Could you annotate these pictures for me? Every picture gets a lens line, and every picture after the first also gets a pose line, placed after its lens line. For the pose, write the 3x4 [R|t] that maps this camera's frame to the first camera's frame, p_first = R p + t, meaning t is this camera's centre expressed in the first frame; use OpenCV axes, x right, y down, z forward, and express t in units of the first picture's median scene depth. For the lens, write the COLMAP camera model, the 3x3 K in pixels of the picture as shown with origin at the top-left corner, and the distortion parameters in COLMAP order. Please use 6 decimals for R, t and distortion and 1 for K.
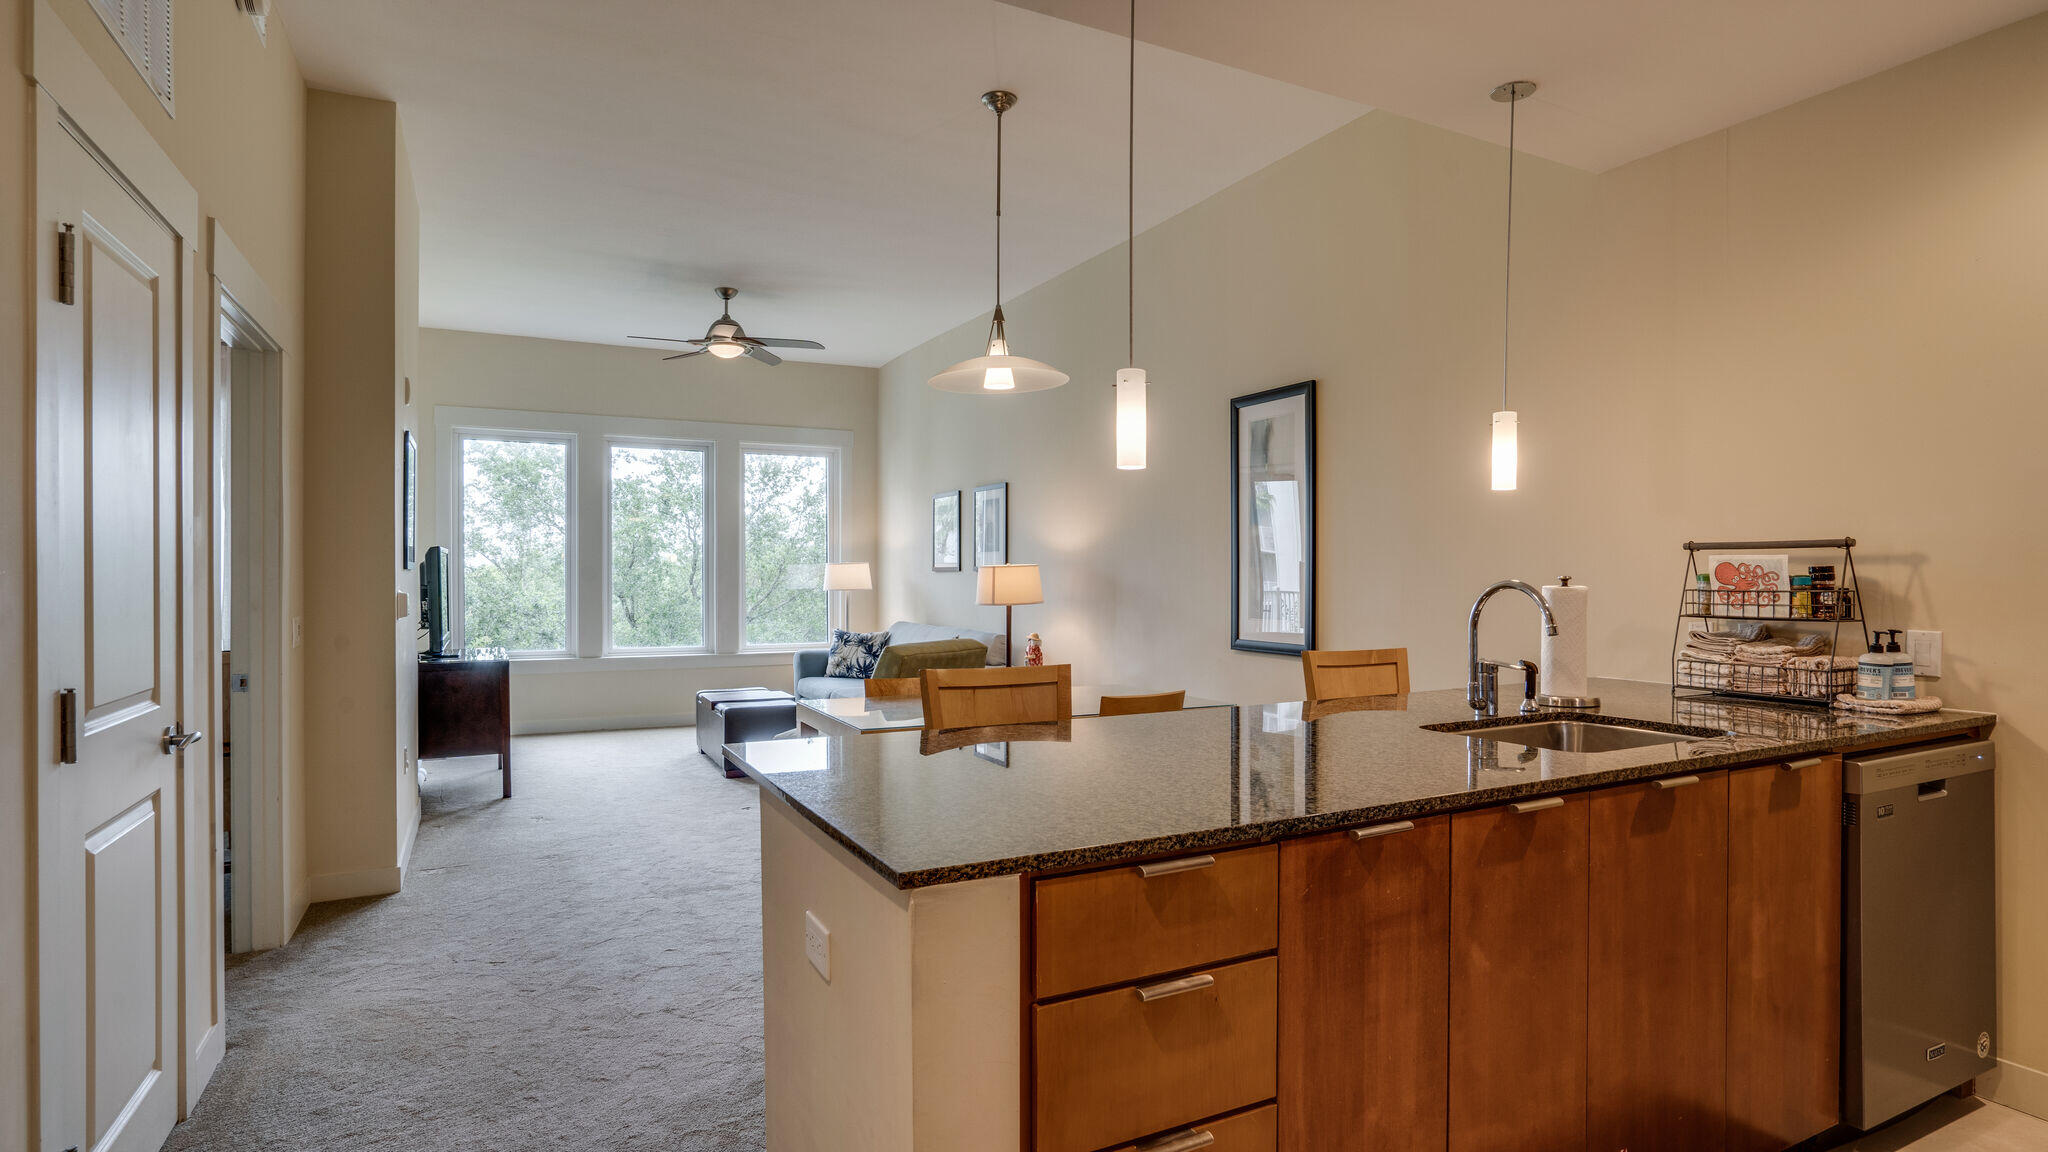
lens RADIAL K [[1042.5, 0, 1022.1], [0, 1042.5, 580.7], [0, 0, 1]] dist [-0.054853, 0.031046]
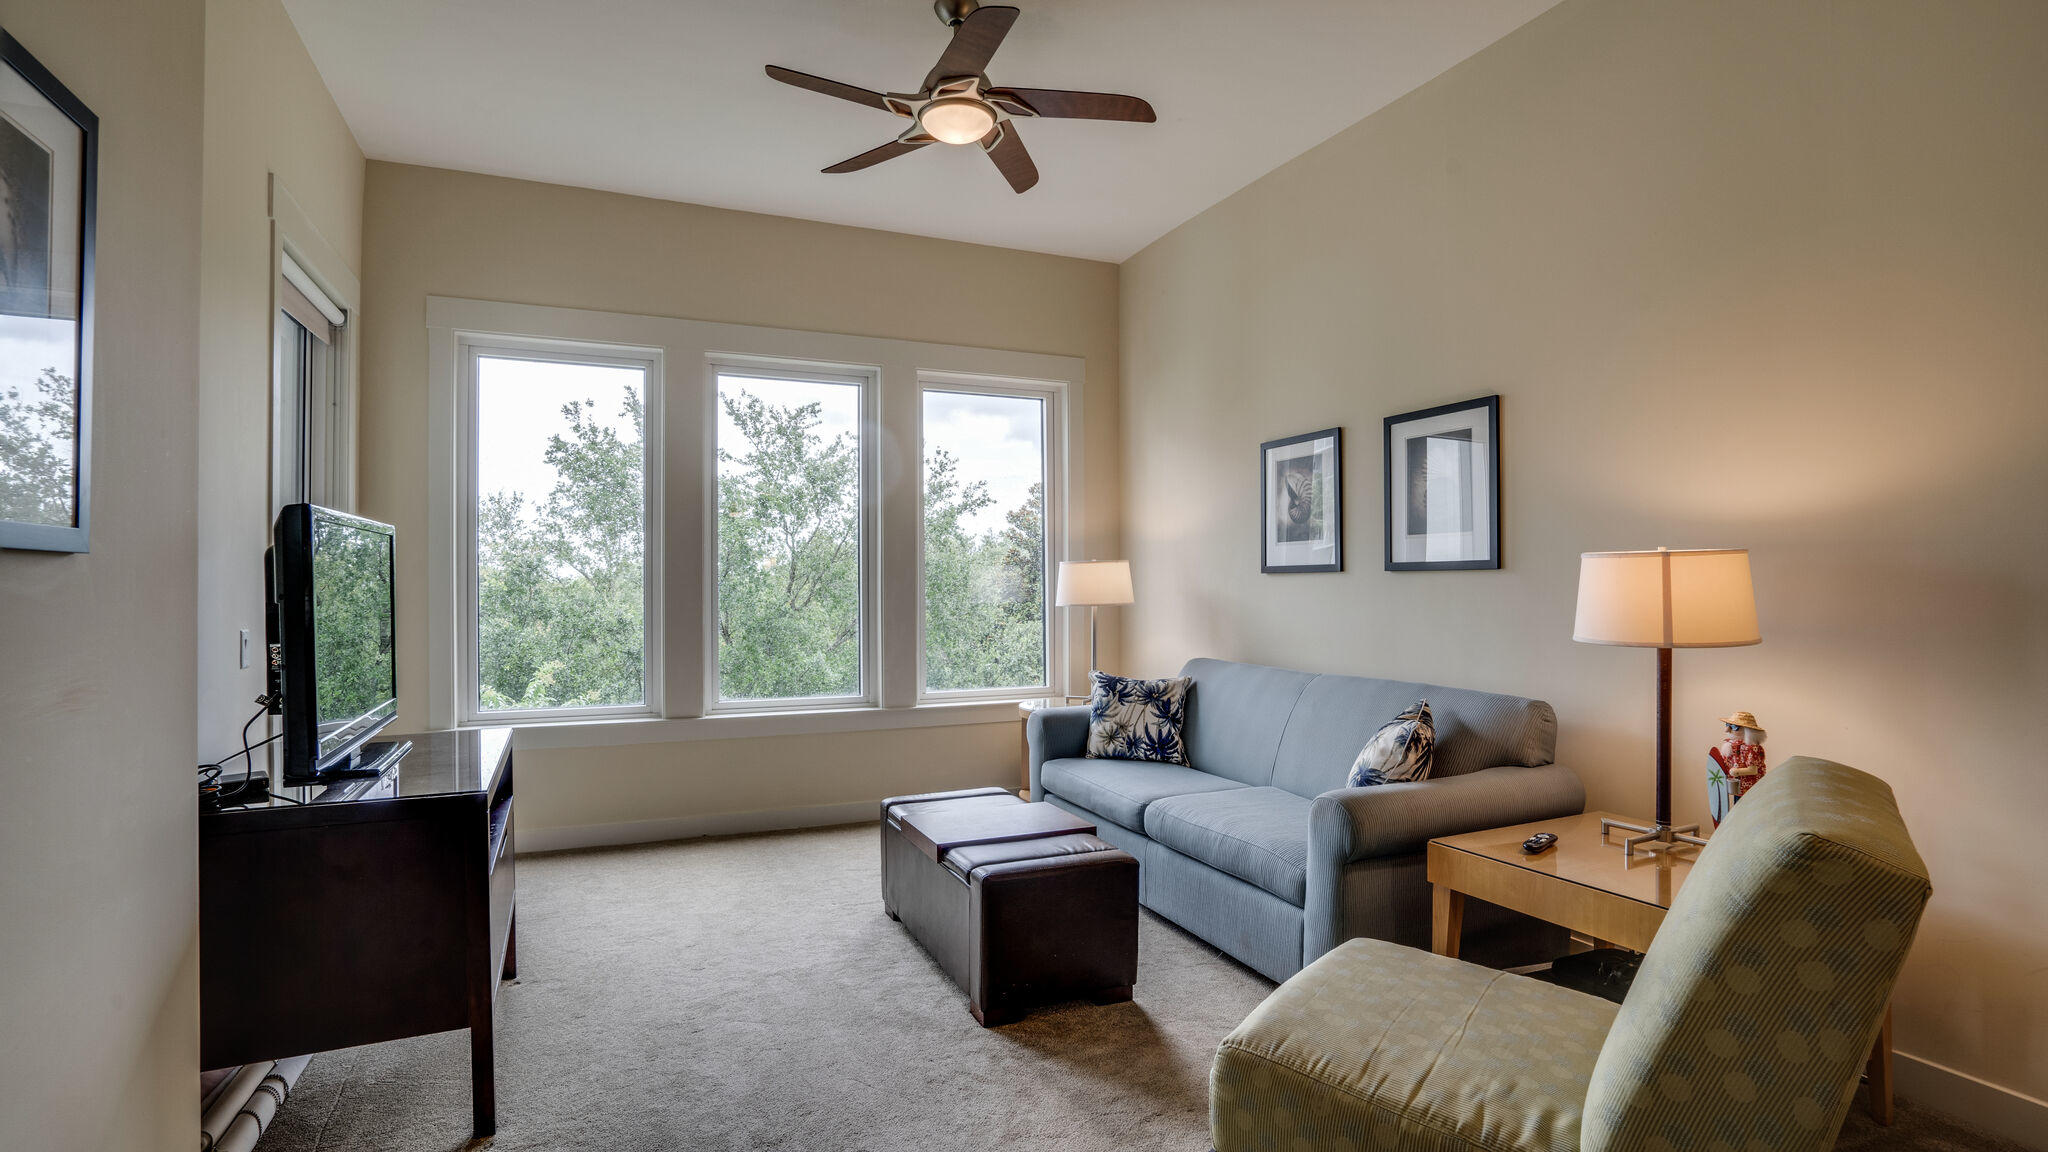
lens RADIAL K [[972.5, 0, 1018.8], [0, 972.5, 578.7], [0, 0, 1]] dist [-0.058494, 0.025364]
pose [[0.998260, -0.003793, -0.058843, -0.544703], [0.003067, 0.999918, -0.012412, 0.001243], [0.058885, 0.012210, 0.998190, 1.289947]]
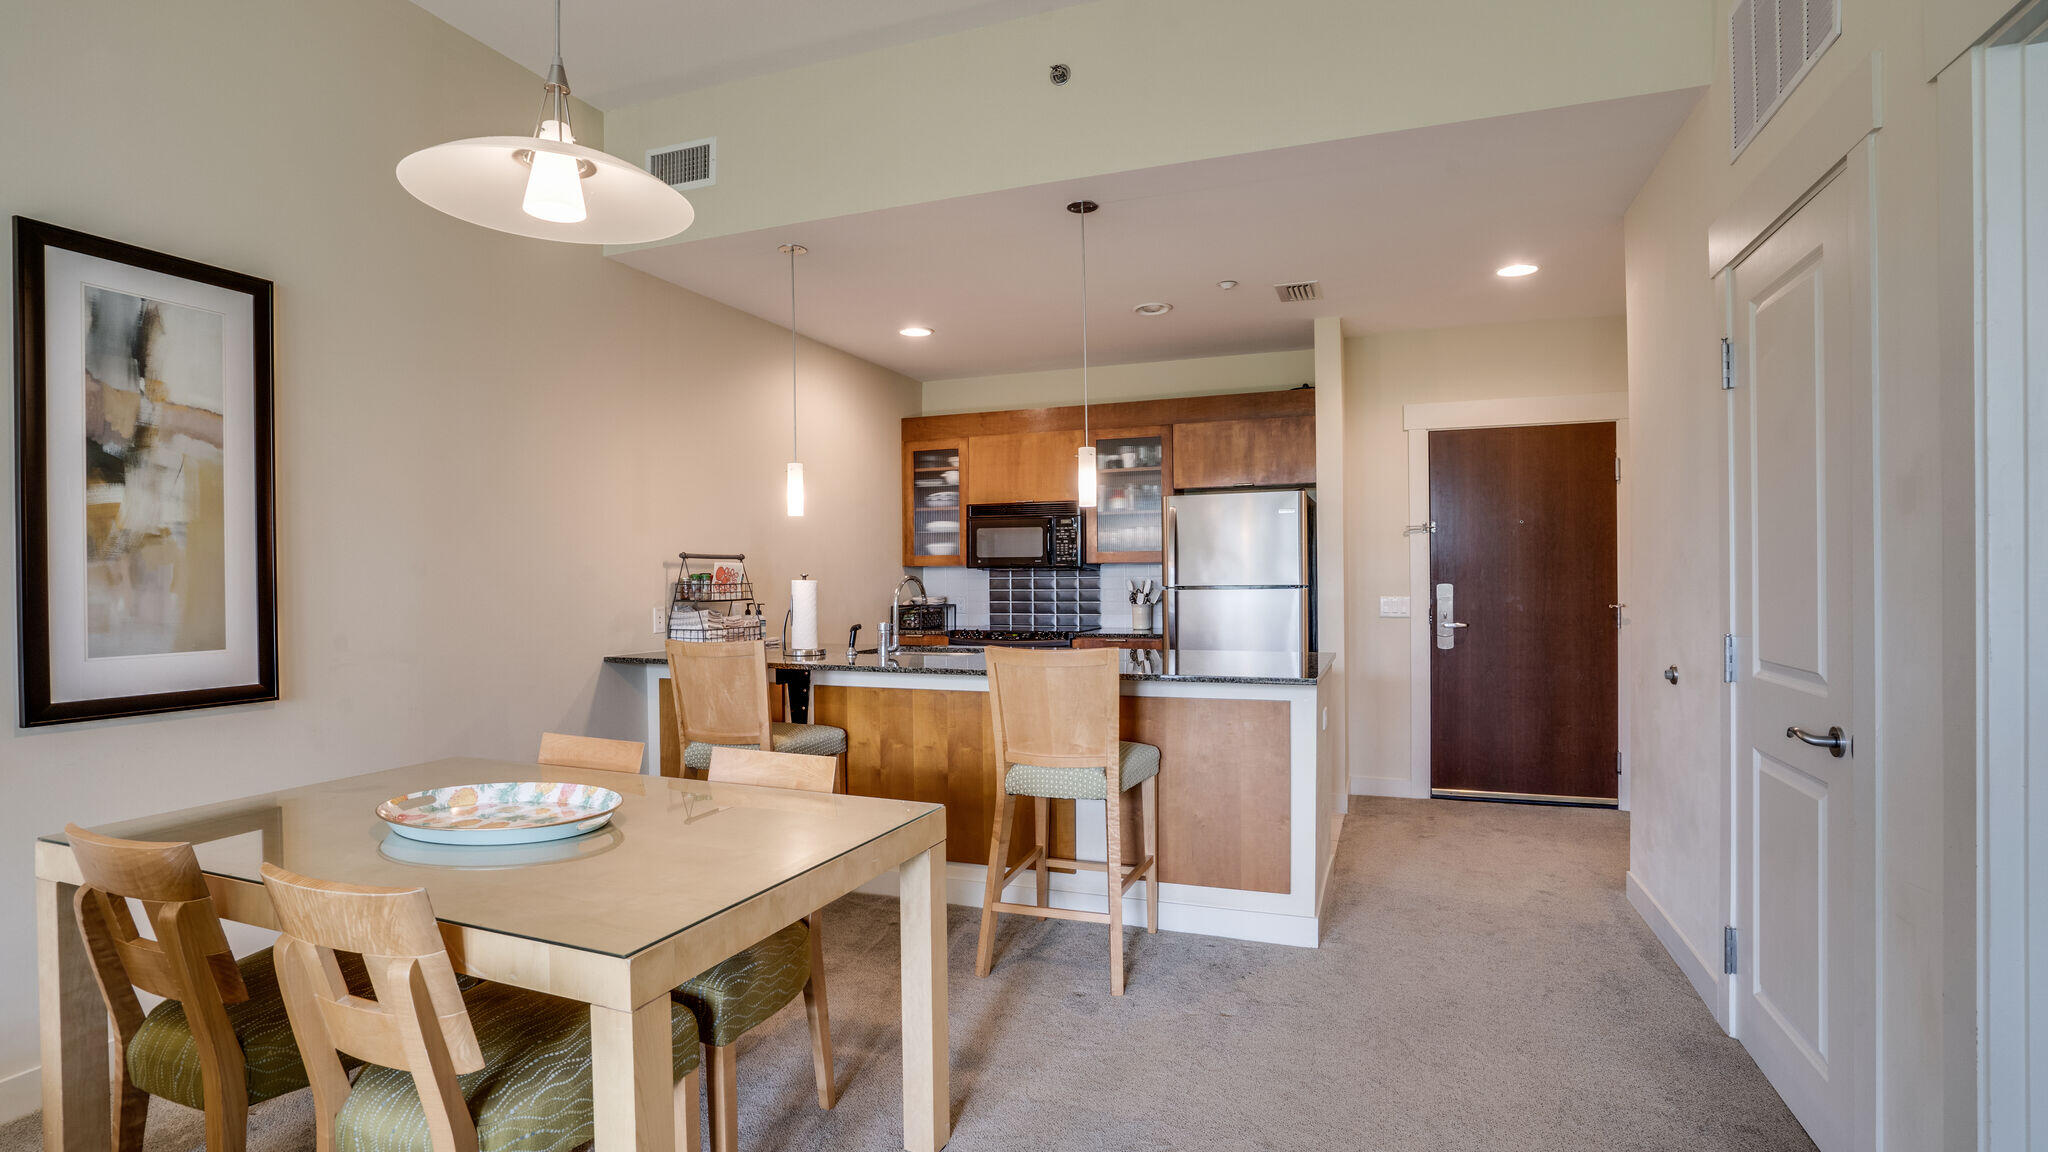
lens RADIAL K [[991.6, 0, 1022.6], [0, 991.6, 580.0], [0, 0, 1]] dist [-0.052392, 0.021796]
pose [[-0.671000, 0.003377, 0.741449, -0.773568], [0.012804, 0.999893, 0.007033, -0.001602], [-0.741346, 0.014213, -0.670972, 1.645865]]
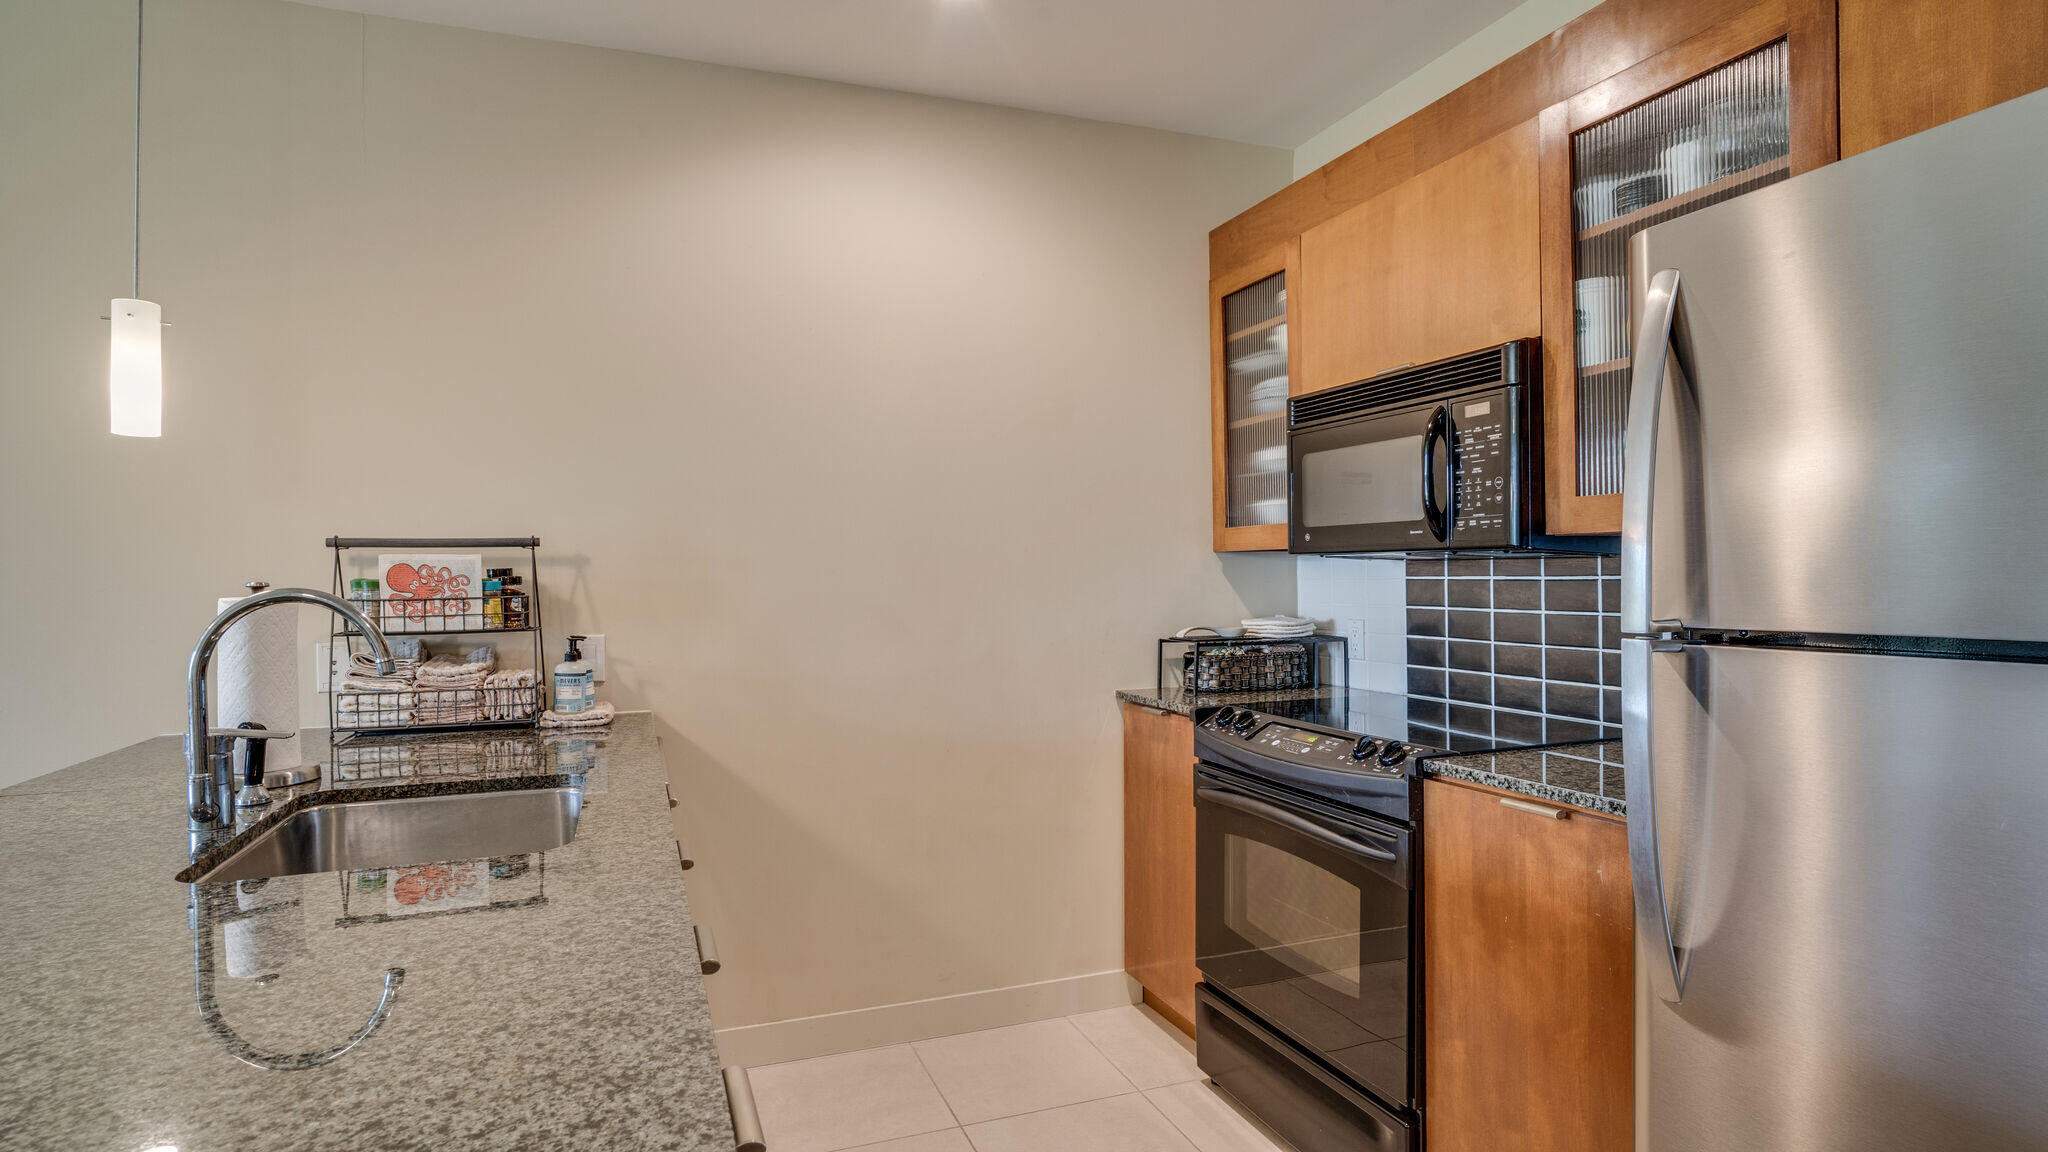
lens RADIAL K [[1078.0, 0, 1024.0], [0, 1078.0, 576.0], [0, 0, 1]] dist [-0.085844, 0.072165]
pose [[0.111872, -0.003160, 0.993718, -0.063788], [0.019269, 0.999814, 0.001011, 0.000055], [-0.993536, 0.019035, 0.111912, 0.420352]]
